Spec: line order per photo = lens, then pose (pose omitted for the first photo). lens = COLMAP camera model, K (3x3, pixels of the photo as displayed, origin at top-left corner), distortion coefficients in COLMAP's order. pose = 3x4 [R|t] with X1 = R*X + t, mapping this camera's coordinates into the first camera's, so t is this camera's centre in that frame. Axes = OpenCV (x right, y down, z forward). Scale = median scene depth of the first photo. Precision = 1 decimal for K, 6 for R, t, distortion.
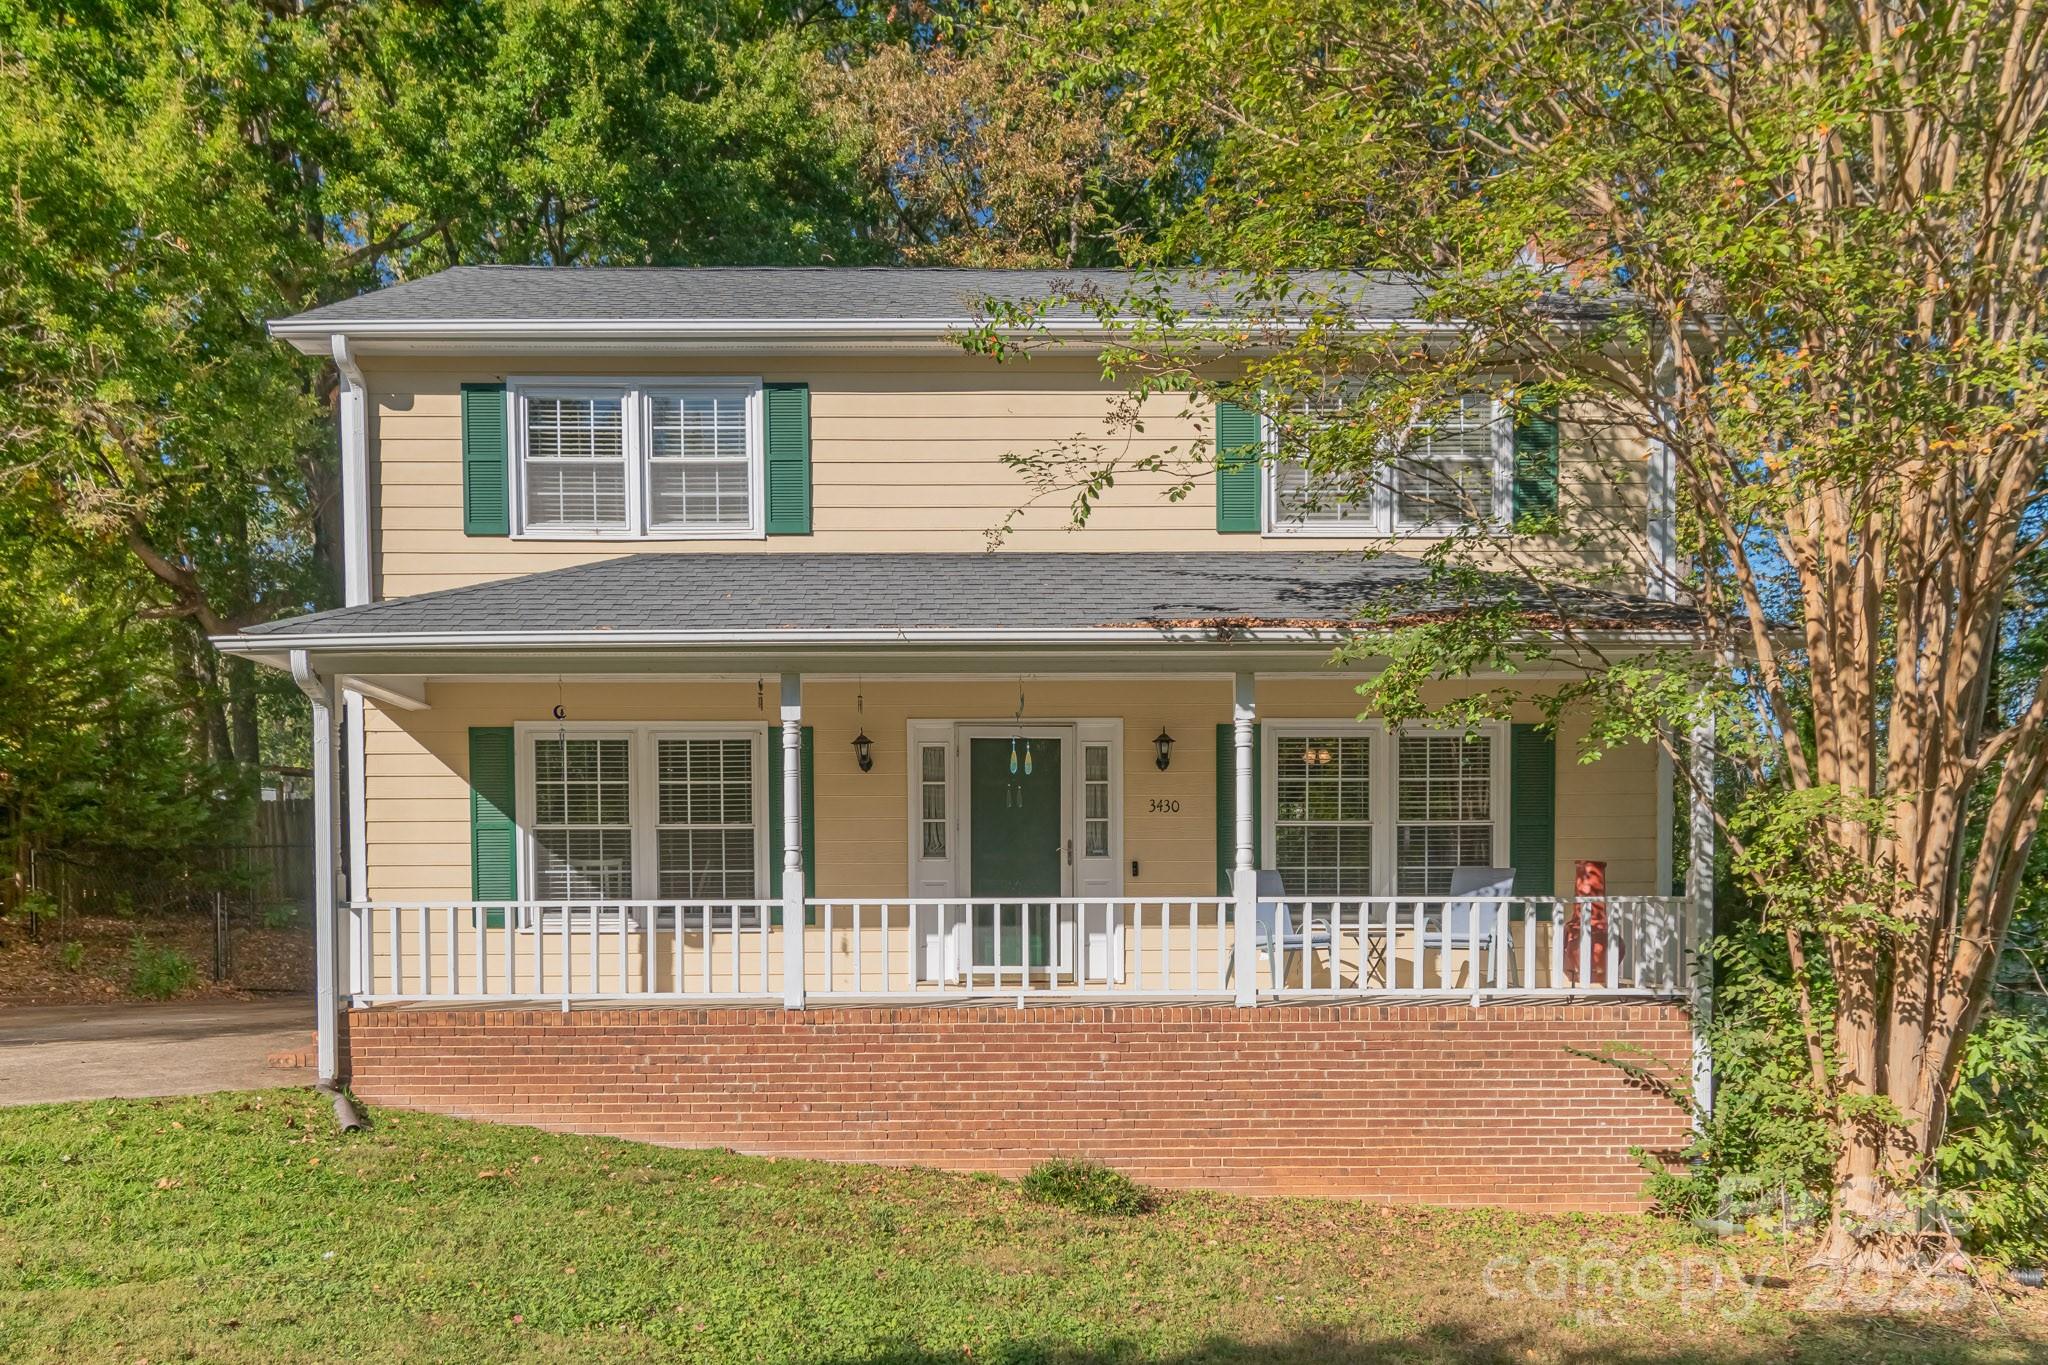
lens RADIAL K [[1423.2, 0, 1129.8], [0, 1423.2, 610.9], [0, 0, 1]] dist [0.001656, -0.006290]
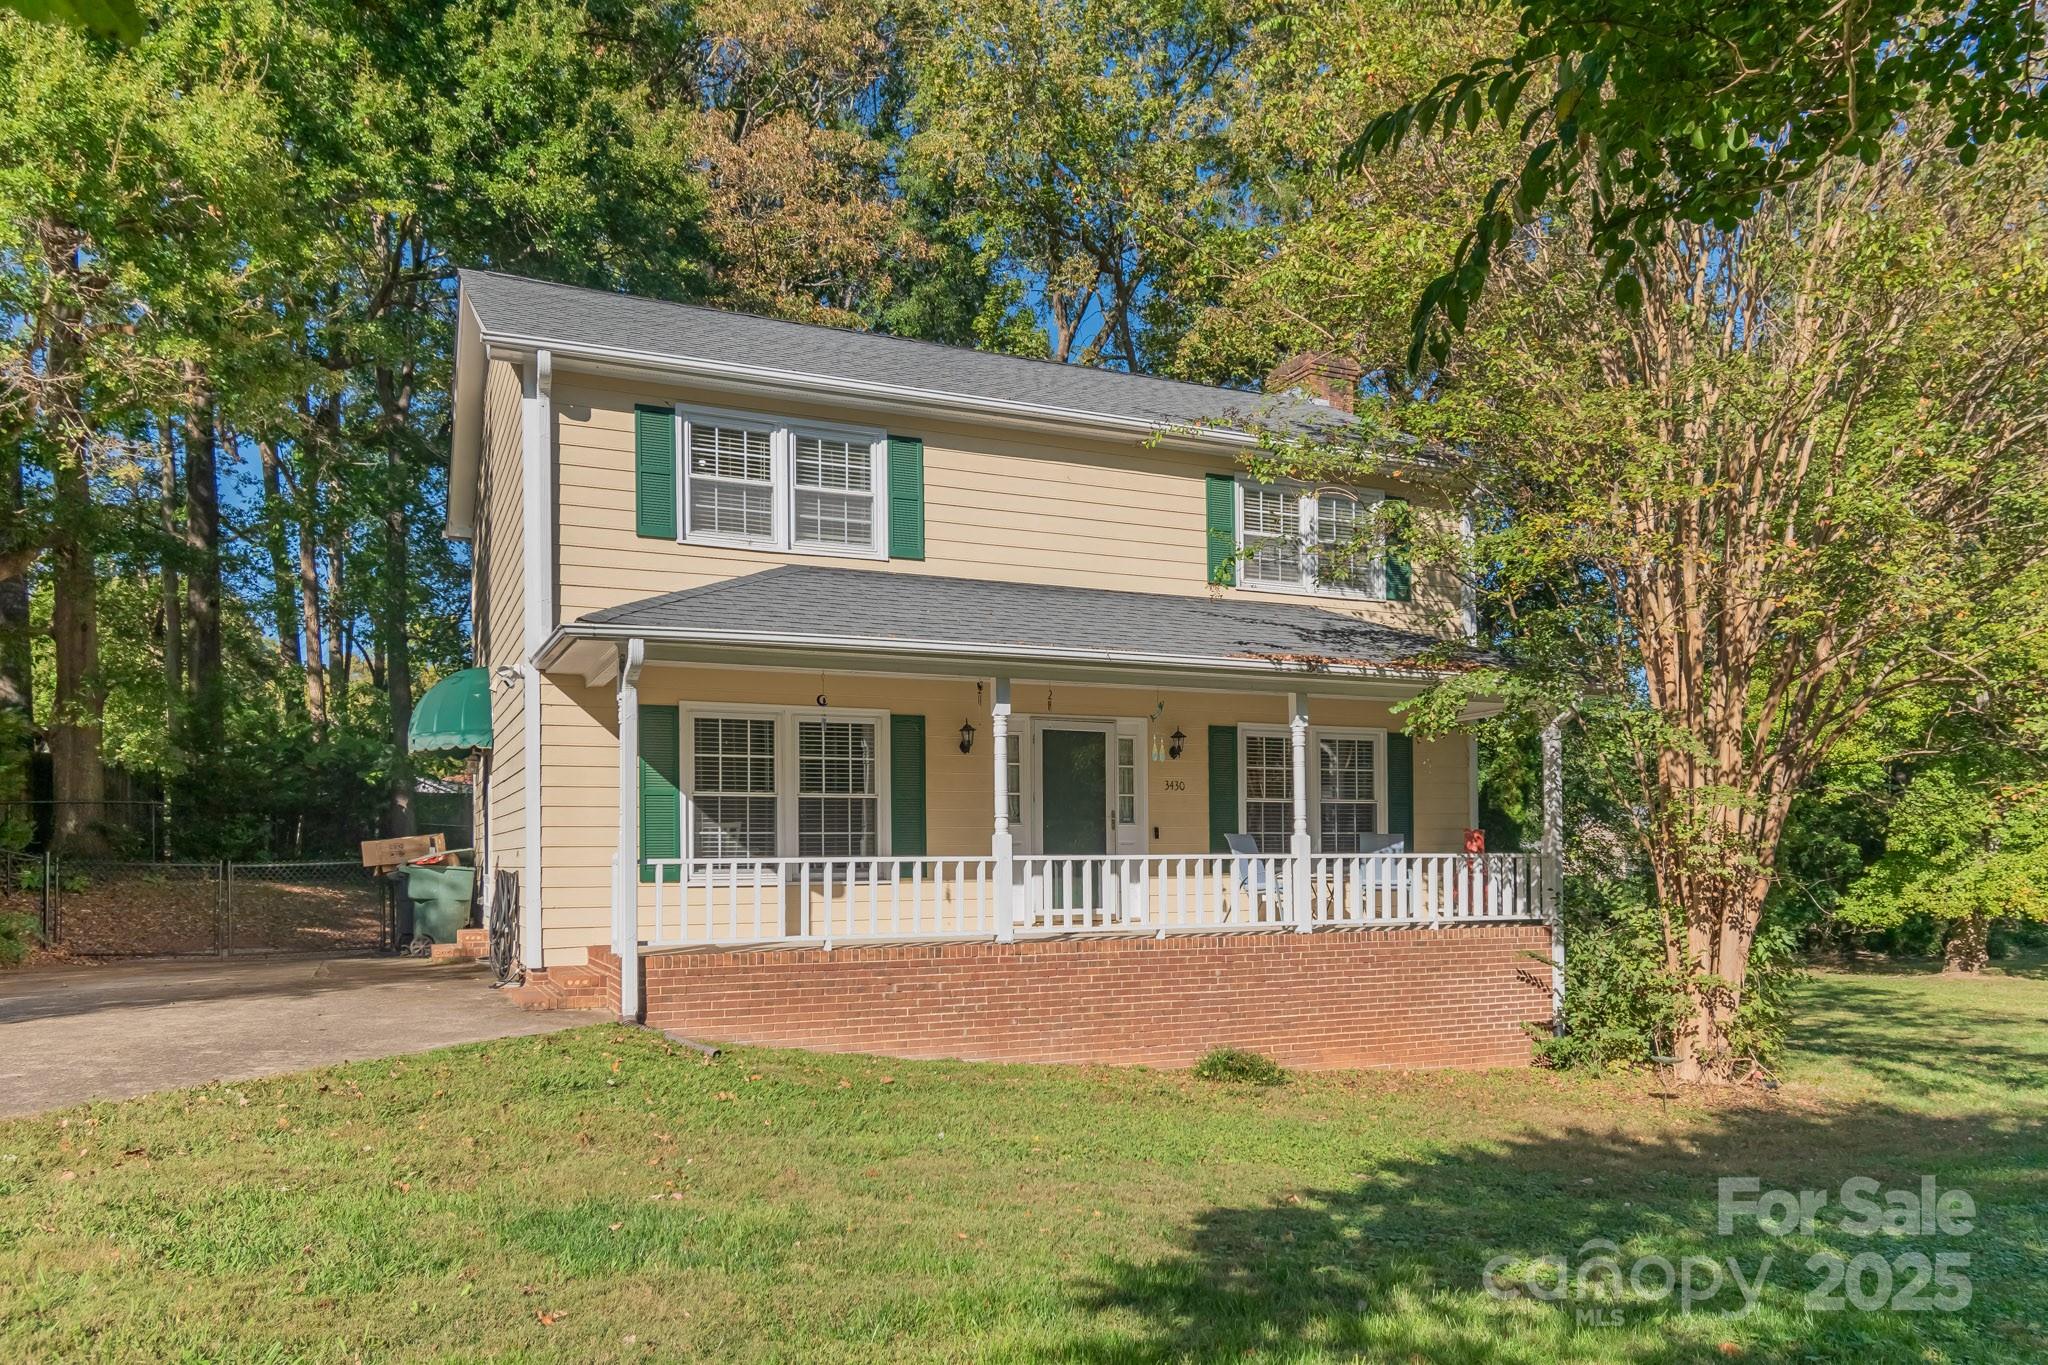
lens RADIAL K [[1239.1, 0, 1069.8], [0, 1239.1, 510.8], [0, 0, 1]] dist [-0.003026, 0.000383]
pose [[0.927549, 0.099084, 0.360327, -0.531745], [-0.072041, 0.993533, -0.087758, -0.010987], [-0.366692, 0.055441, 0.928689, -0.065459]]
